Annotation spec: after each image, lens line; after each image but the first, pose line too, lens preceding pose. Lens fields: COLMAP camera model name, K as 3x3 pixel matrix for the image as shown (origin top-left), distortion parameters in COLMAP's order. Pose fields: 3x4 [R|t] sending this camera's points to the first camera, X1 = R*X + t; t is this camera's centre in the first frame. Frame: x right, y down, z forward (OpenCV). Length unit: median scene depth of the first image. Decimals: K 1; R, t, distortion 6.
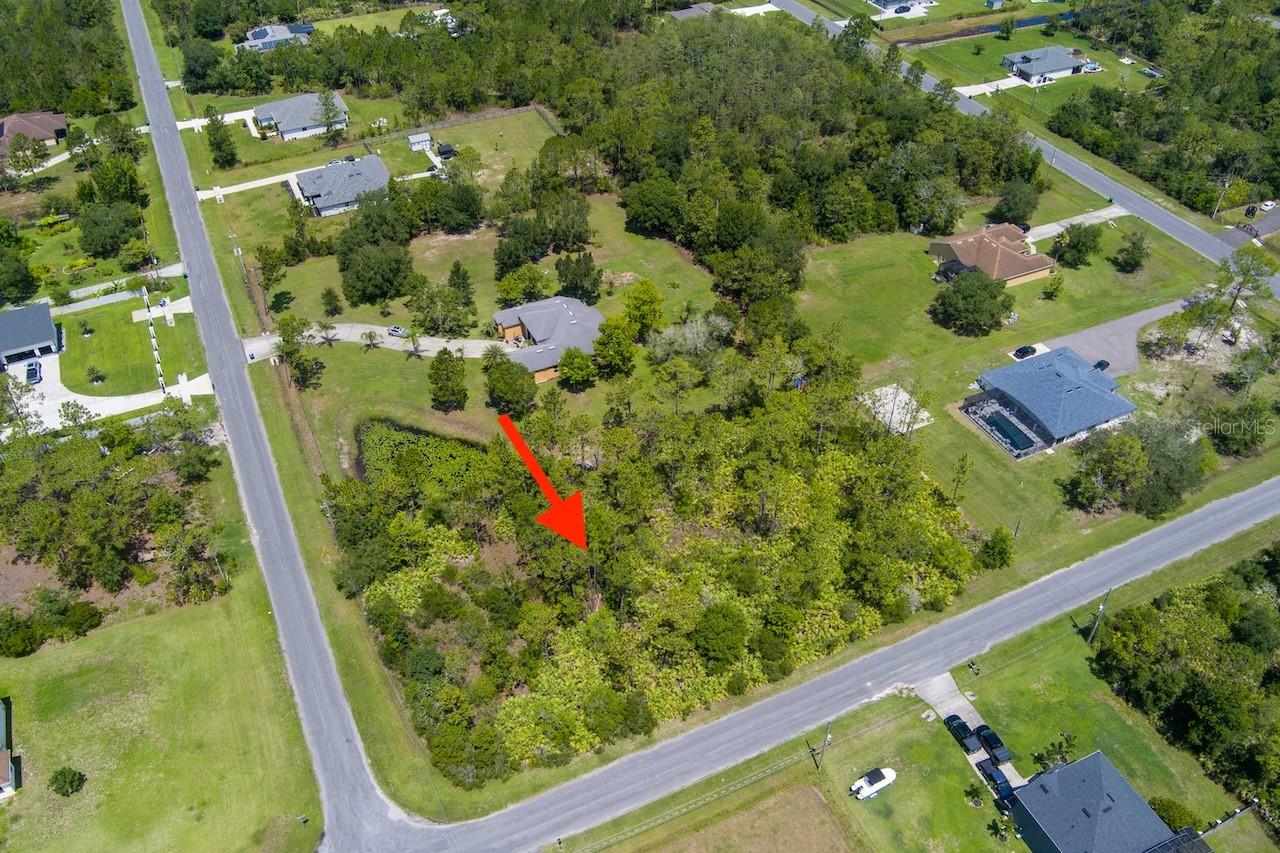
lens RADIAL K [[1033.6, 0, 638.8], [0, 1033.6, 425.2], [0, 0, 1]] dist [-0.071677, 0.019289]
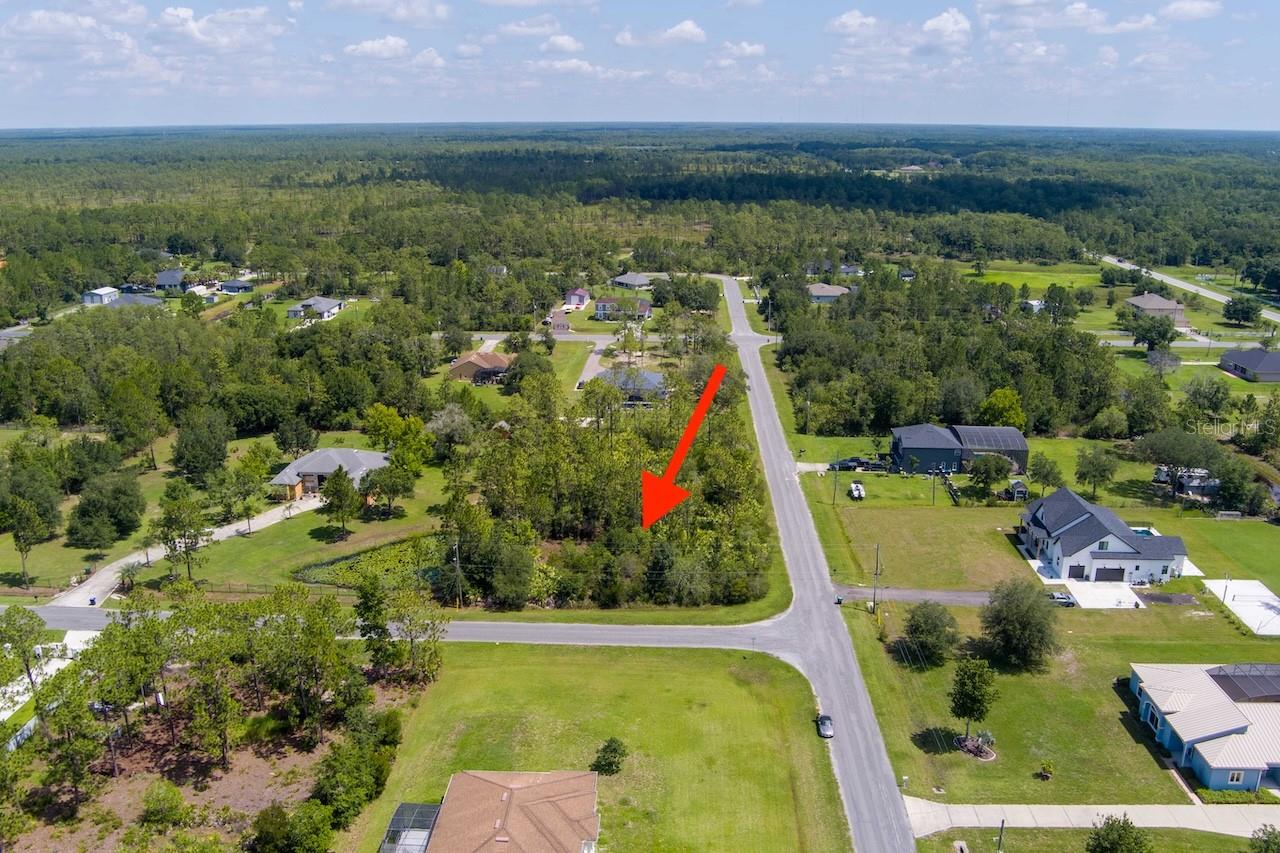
lens RADIAL K [[1033.6, 0, 638.8], [0, 1033.6, 425.2], [0, 0, 1]] dist [-0.071677, 0.019289]
pose [[0.469193, -0.253408, 0.845957, -0.893951], [0.569271, 0.819133, -0.070361, 0.132149], [-0.675121, 0.514592, 0.528589, 0.234798]]
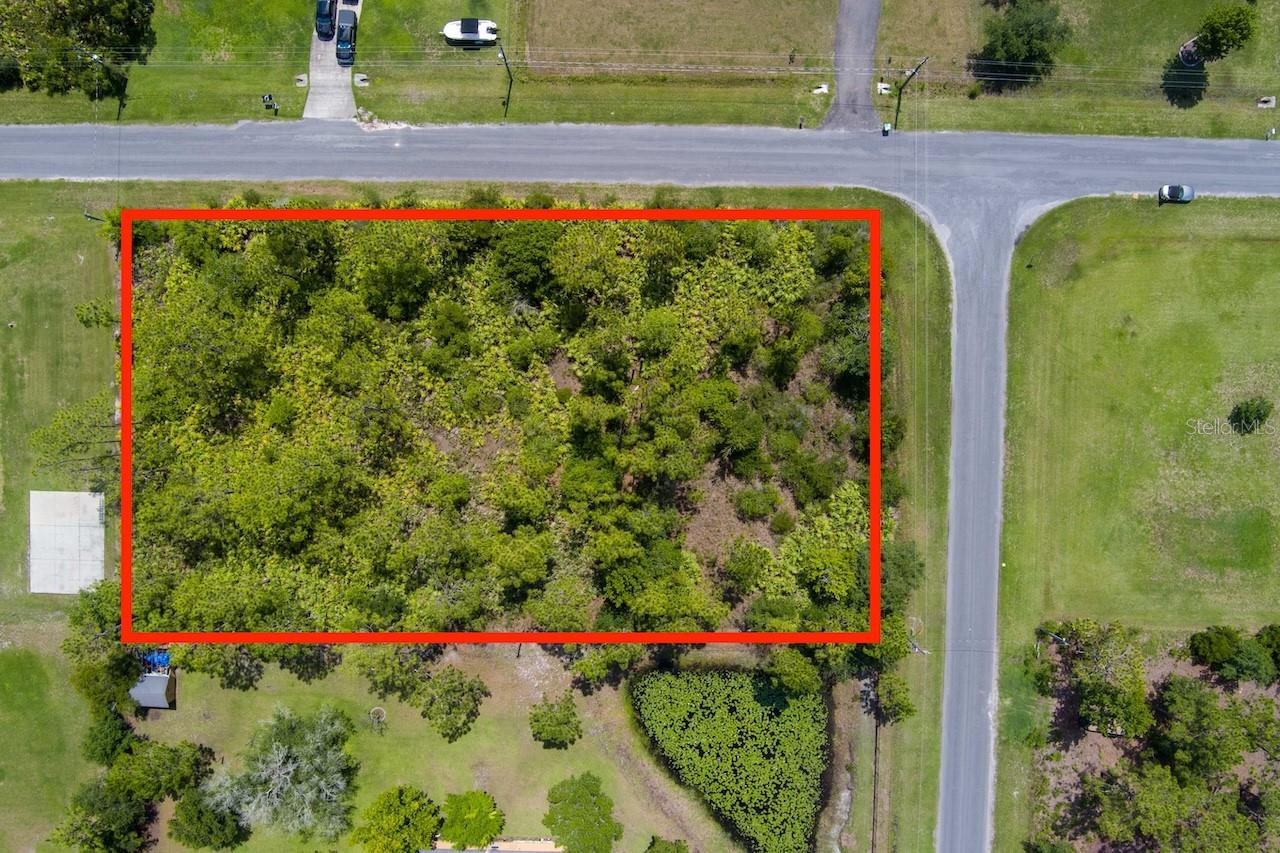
lens RADIAL K [[1033.6, 0, 638.8], [0, 1033.6, 425.2], [0, 0, 1]] dist [-0.071677, 0.019289]
pose [[-0.894995, -0.445926, -0.011541, -0.038195], [0.286846, -0.595141, 0.750684, -0.364055], [-0.341618, 0.668548, 0.660561, 0.409371]]
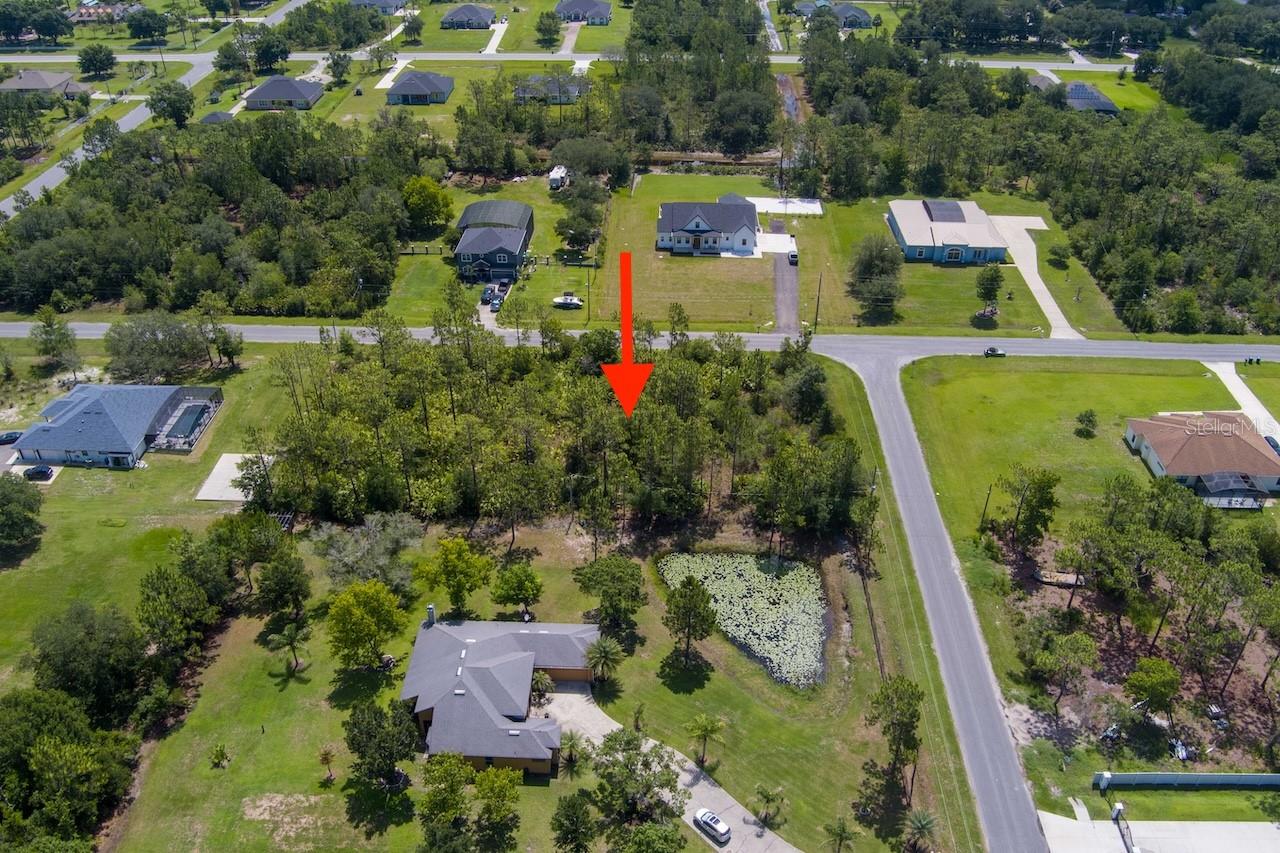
lens RADIAL K [[1044.8, 0, 636.9], [0, 1044.8, 417.6], [0, 0, 1]] dist [-0.082687, 0.039519]
pose [[-0.885092, -0.257014, 0.388017, -0.401037], [0.300657, 0.320656, 0.898212, -0.753307], [-0.355272, 0.911660, -0.206537, 1.048966]]
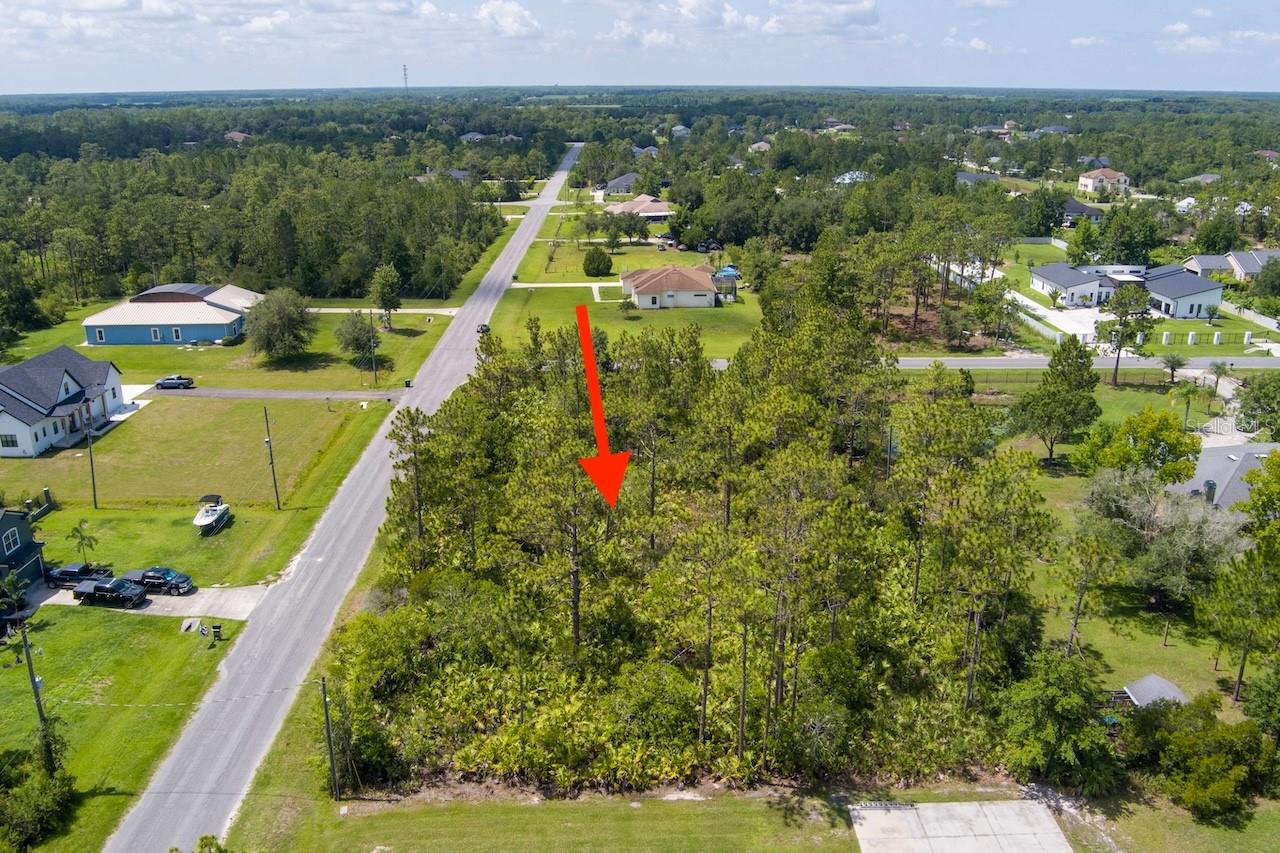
lens RADIAL K [[1033.6, 0, 638.8], [0, 1033.6, 425.2], [0, 0, 1]] dist [-0.071677, 0.019289]
pose [[-0.412543, 0.287377, -0.864421, 0.540343], [-0.587204, 0.641573, 0.493533, -0.201283], [0.696419, 0.711195, -0.095928, 0.894147]]
